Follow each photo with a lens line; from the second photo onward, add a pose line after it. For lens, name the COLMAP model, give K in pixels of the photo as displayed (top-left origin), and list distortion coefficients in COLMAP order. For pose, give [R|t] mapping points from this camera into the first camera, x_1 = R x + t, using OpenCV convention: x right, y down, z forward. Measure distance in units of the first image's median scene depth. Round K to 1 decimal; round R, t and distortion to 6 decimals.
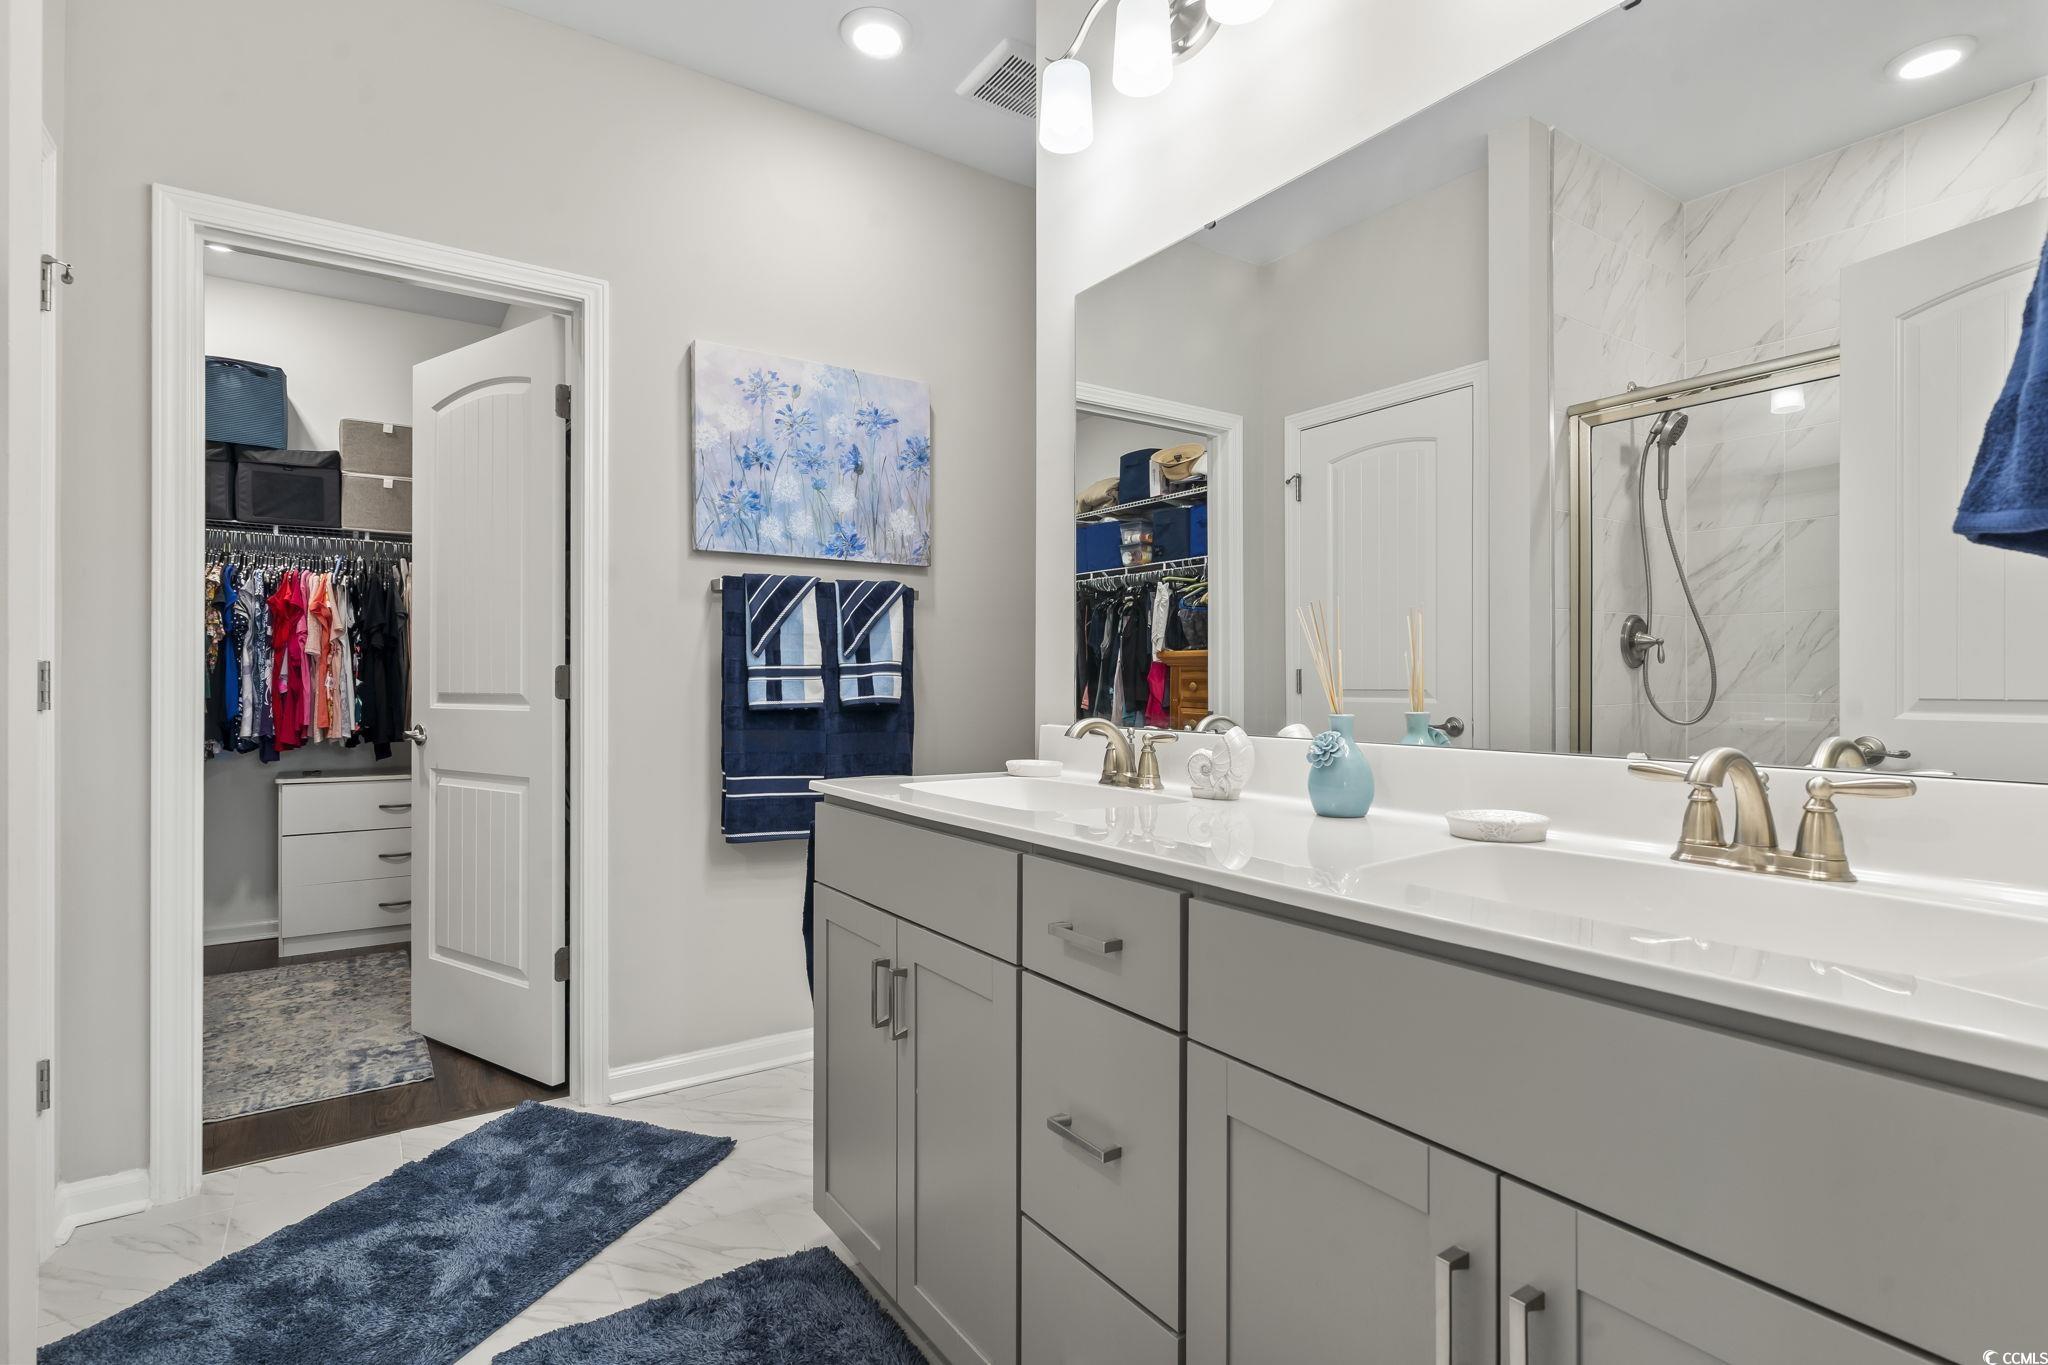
lens RADIAL K [[985.8, 0, 1018.3], [0, 985.8, 685.1], [0, 0, 1]] dist [-0.000780, 0.000144]
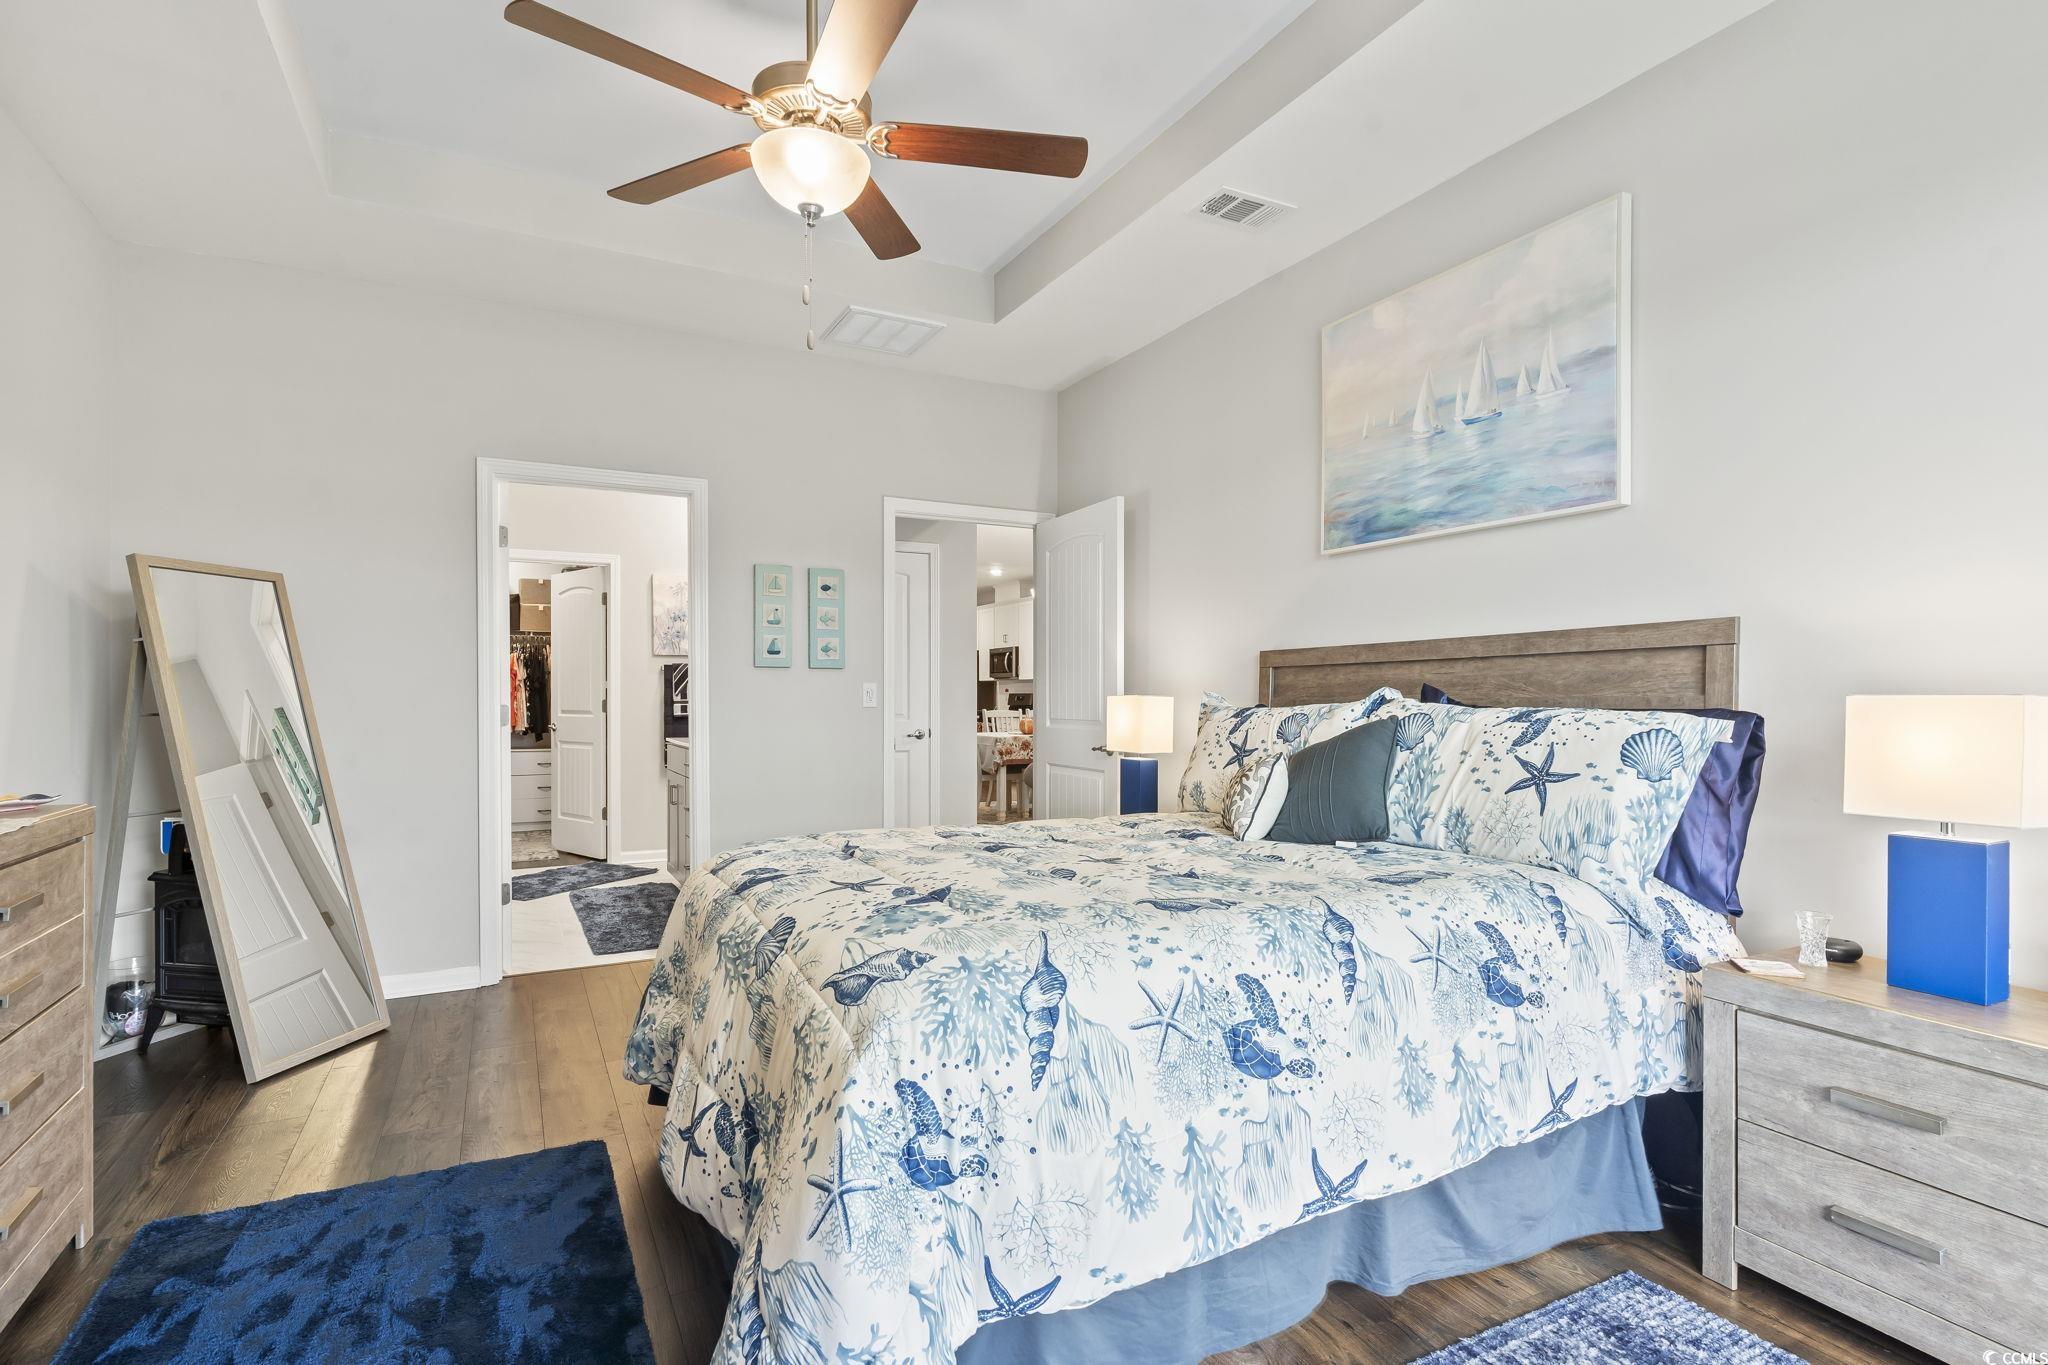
lens RADIAL K [[985.8, 0, 1018.3], [0, 985.8, 685.1], [0, 0, 1]] dist [-0.000780, 0.000144]
pose [[0.993432, -0.008940, -0.114073, 0.625079], [0.008528, 0.999955, -0.004098, -0.026680], [0.114105, 0.003098, 0.993464, -0.994237]]
